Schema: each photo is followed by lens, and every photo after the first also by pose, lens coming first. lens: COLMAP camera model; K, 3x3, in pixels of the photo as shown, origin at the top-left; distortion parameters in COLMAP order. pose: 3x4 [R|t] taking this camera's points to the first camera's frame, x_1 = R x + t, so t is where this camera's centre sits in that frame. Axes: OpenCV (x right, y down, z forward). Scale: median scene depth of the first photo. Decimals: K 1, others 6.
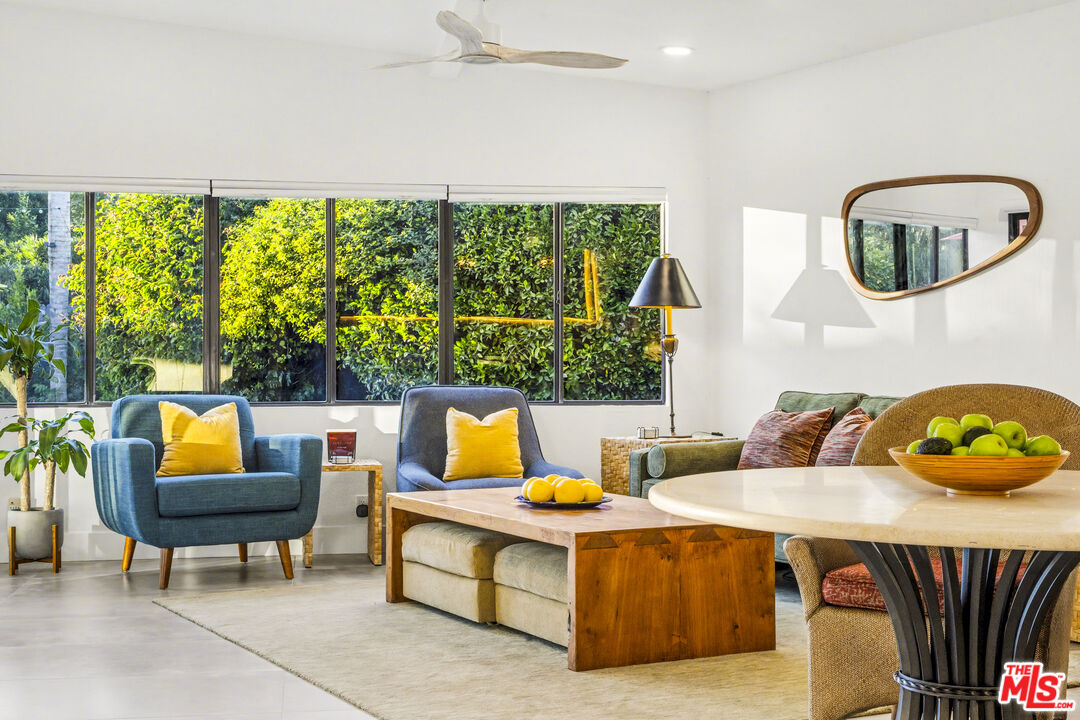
lens RADIAL K [[1548.8, 0, 540.4], [0, 1548.8, 358.2], [0, 0, 1]] dist [0.055207, 0.000000]
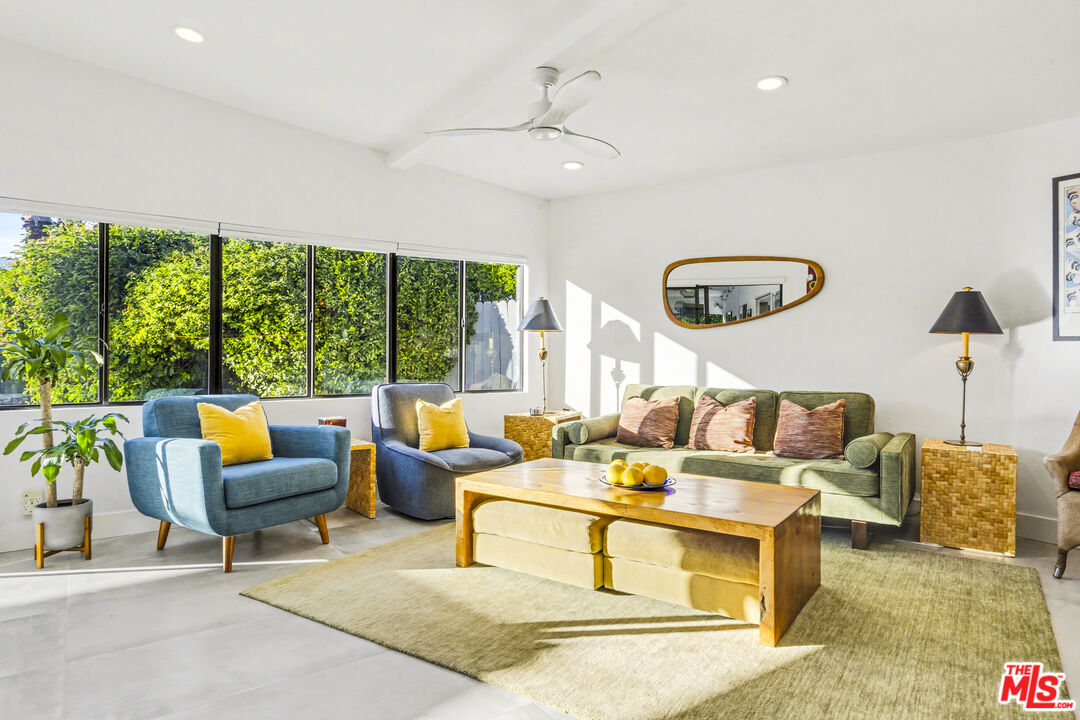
lens RADIAL K [[644.6, 0, 542.3], [0, 644.6, 361.1], [0, 0, 1]] dist [0.006495, -0.001066]
pose [[0.887663, -0.003036, 0.460483, -0.217569], [-0.002866, 0.999922, 0.012116, -0.009871], [-0.460484, -0.012074, 0.887586, 0.408058]]
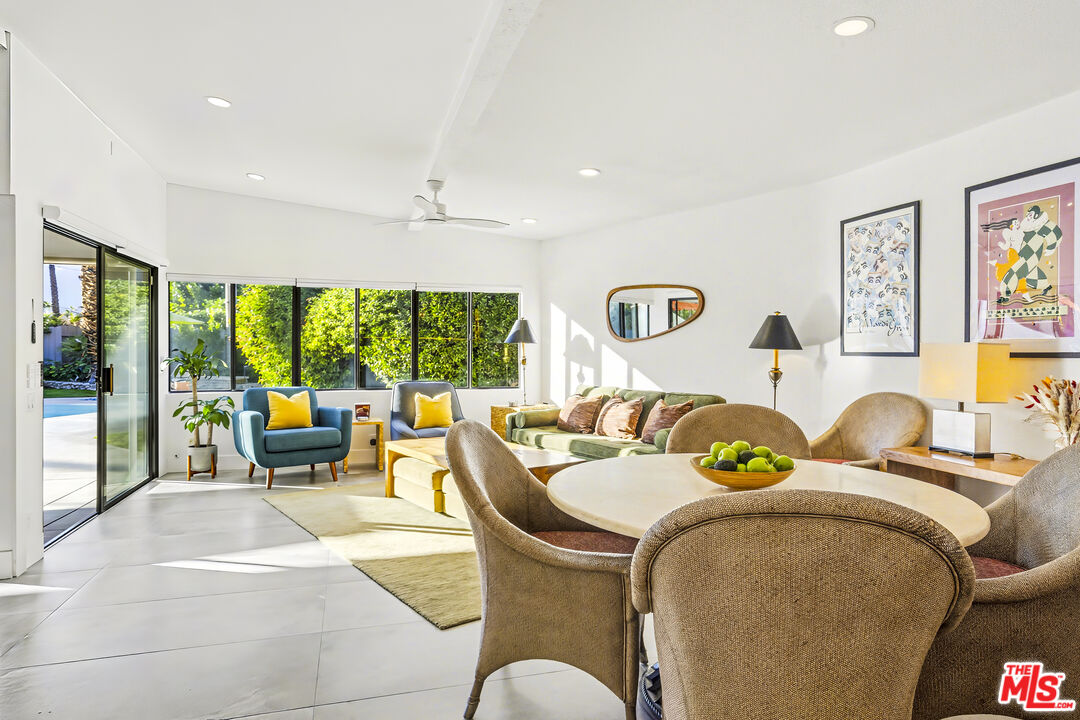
lens RADIAL K [[644.6, 0, 538.8], [0, 644.6, 357.5], [0, 0, 1]] dist [0.006495, -0.001066]
pose [[0.990798, 0.001850, 0.135337, -0.013897], [-0.003626, 0.999910, 0.012882, -0.024508], [-0.135301, -0.013254, 0.990716, 0.131446]]
